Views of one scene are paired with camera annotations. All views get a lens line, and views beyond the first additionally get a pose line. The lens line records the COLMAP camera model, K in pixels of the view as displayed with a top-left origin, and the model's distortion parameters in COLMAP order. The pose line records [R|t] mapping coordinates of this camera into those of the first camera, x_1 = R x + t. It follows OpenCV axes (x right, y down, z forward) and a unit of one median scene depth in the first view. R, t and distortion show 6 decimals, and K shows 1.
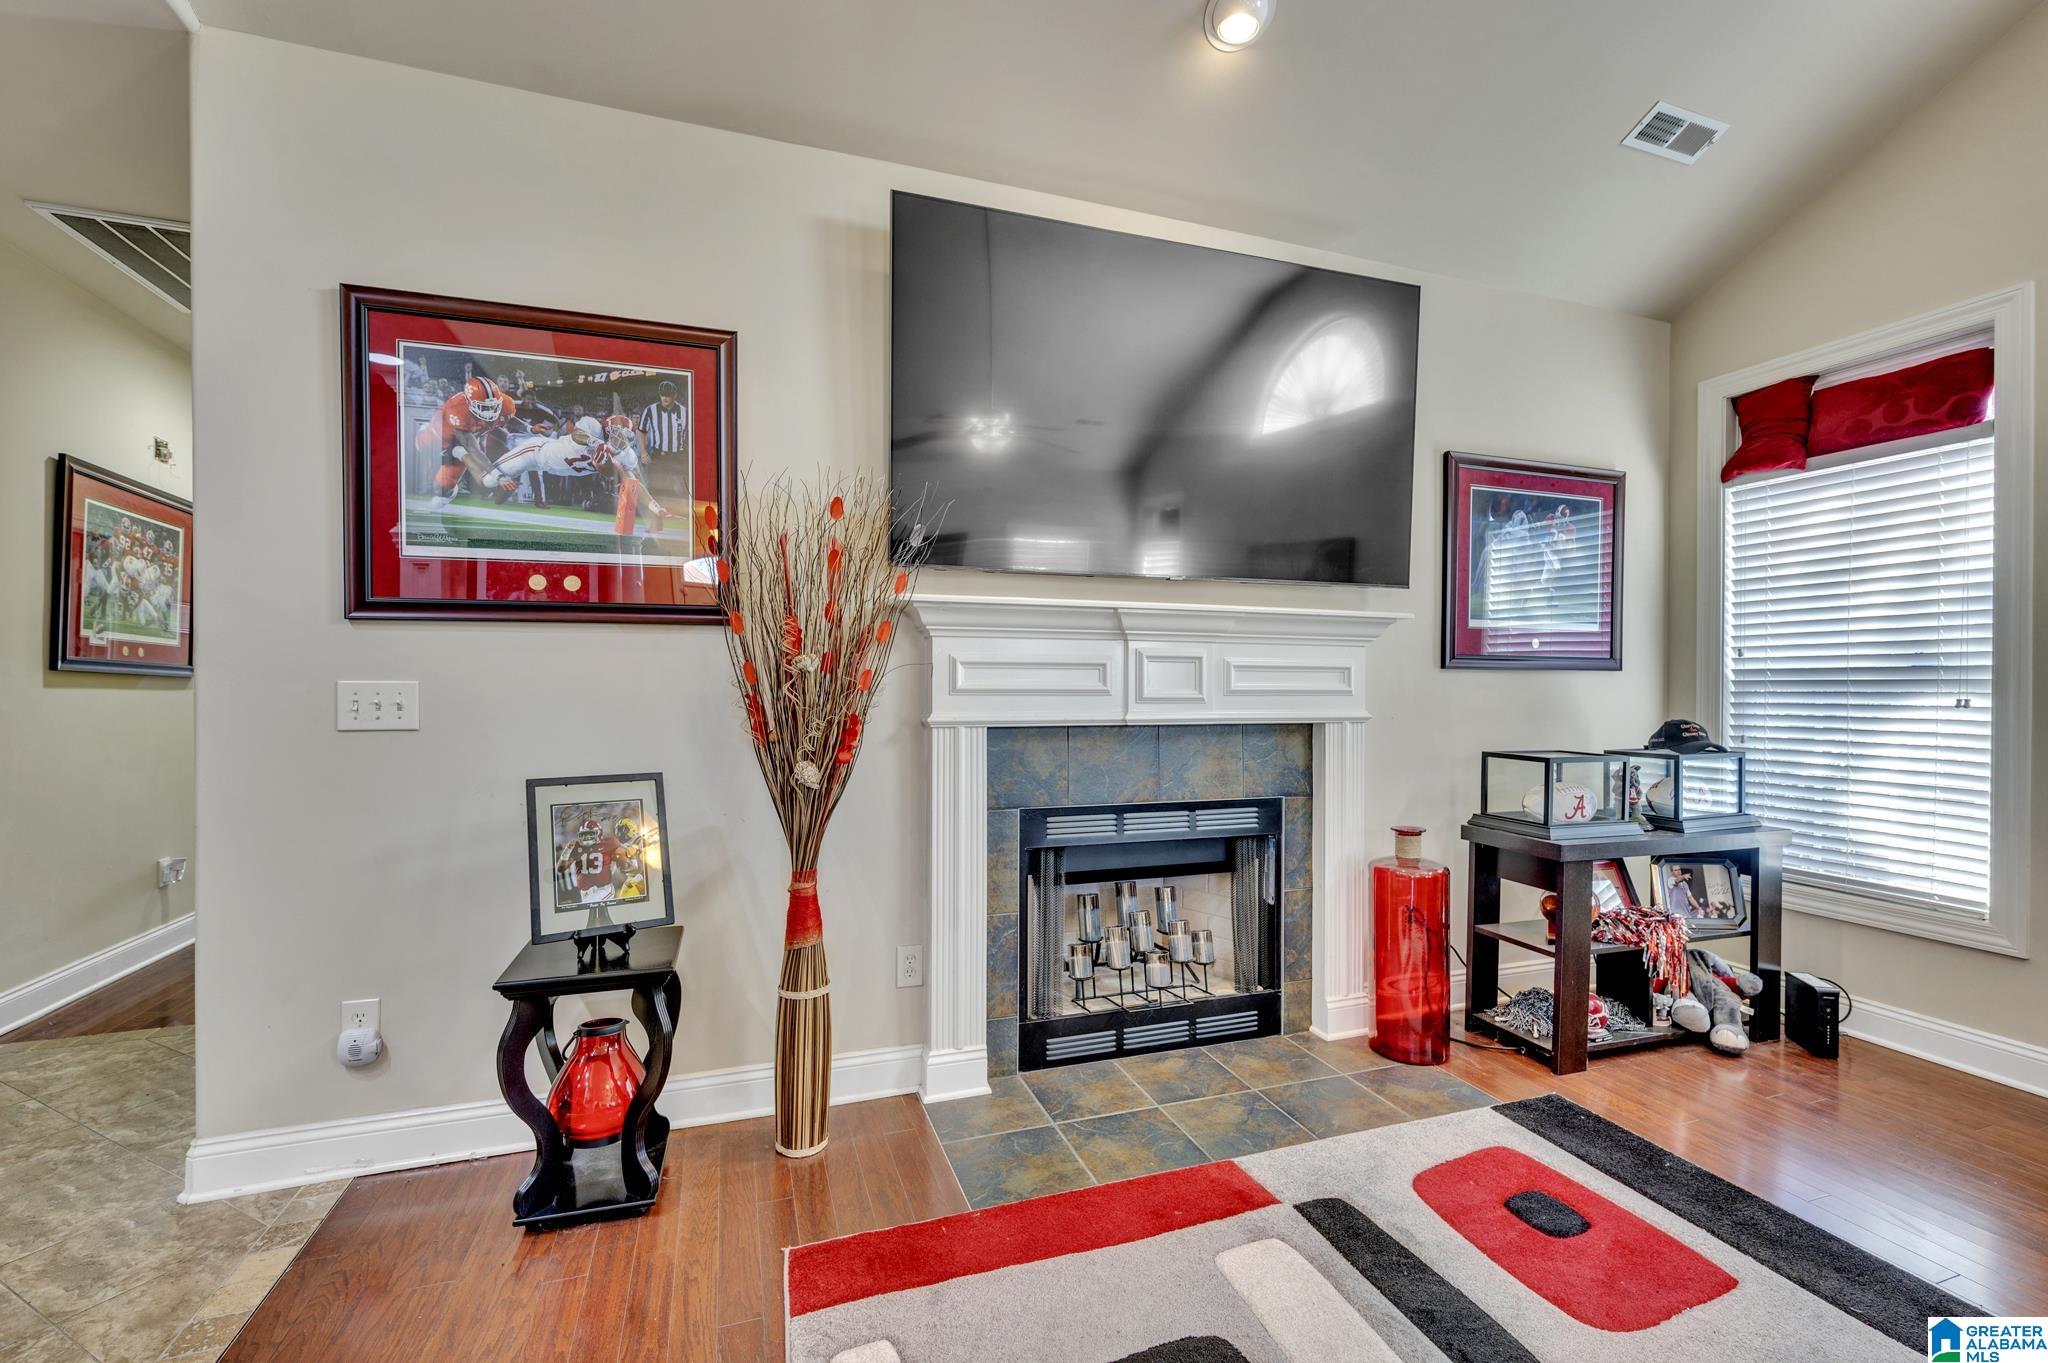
lens RADIAL K [[864.2, 0, 1024.2], [0, 864.2, 686.3], [0, 0, 1]] dist [-0.001456, 0.000643]
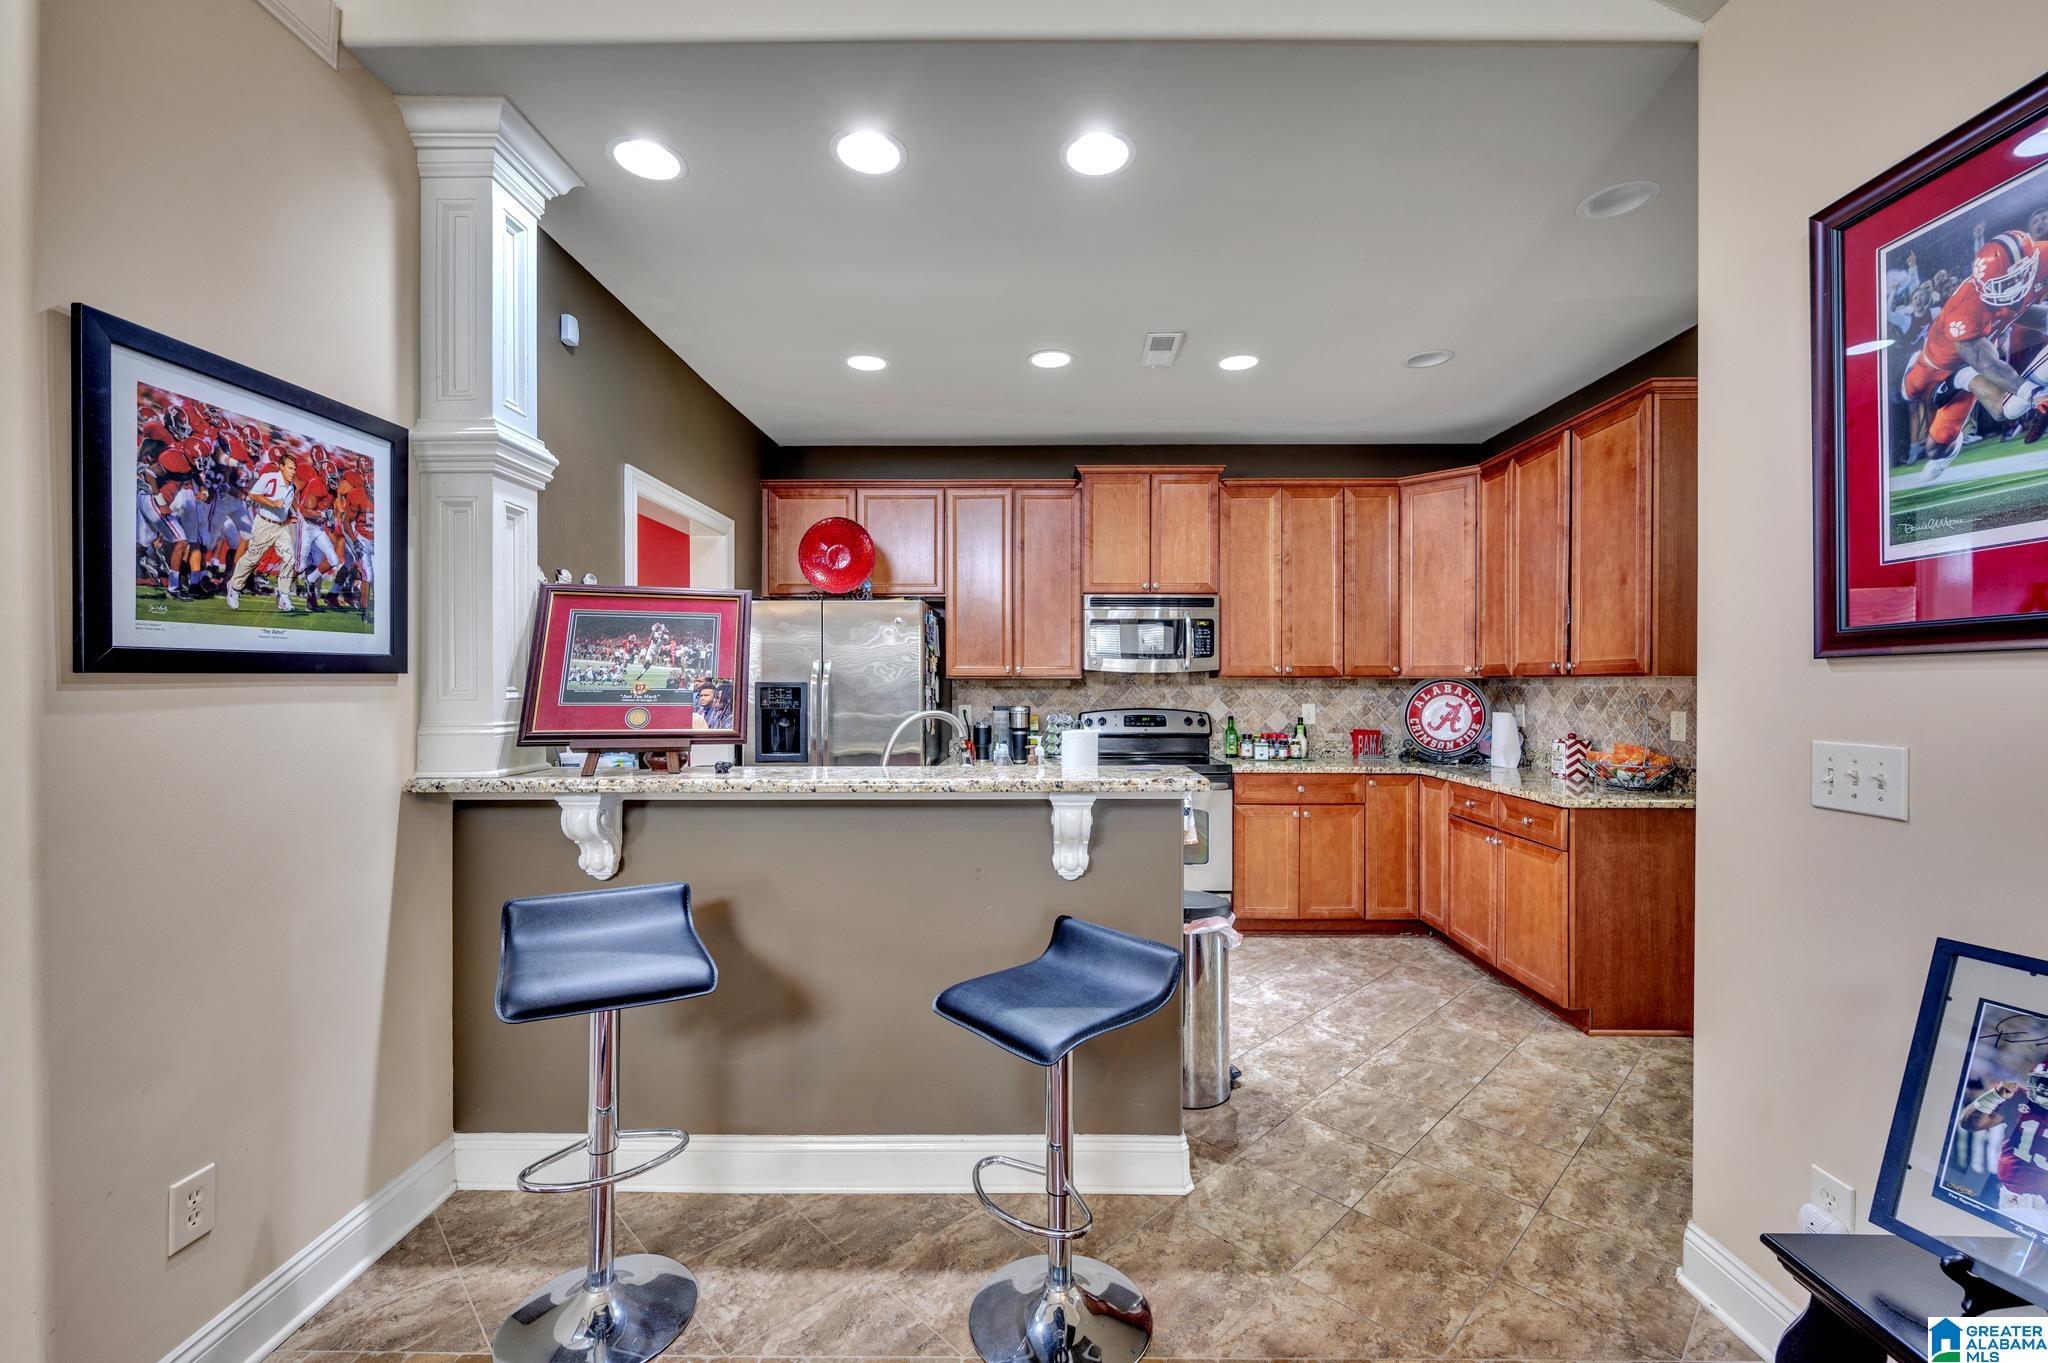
lens RADIAL K [[839.8, 0, 1025.5], [0, 839.8, 689.9], [0, 0, 1]] dist [0.002052, -0.000883]
pose [[-0.341133, 0.002401, -0.940012, 0.119989], [-0.007964, 0.999953, 0.005445, -0.043565], [0.939981, 0.009343, -0.341098, 0.526159]]
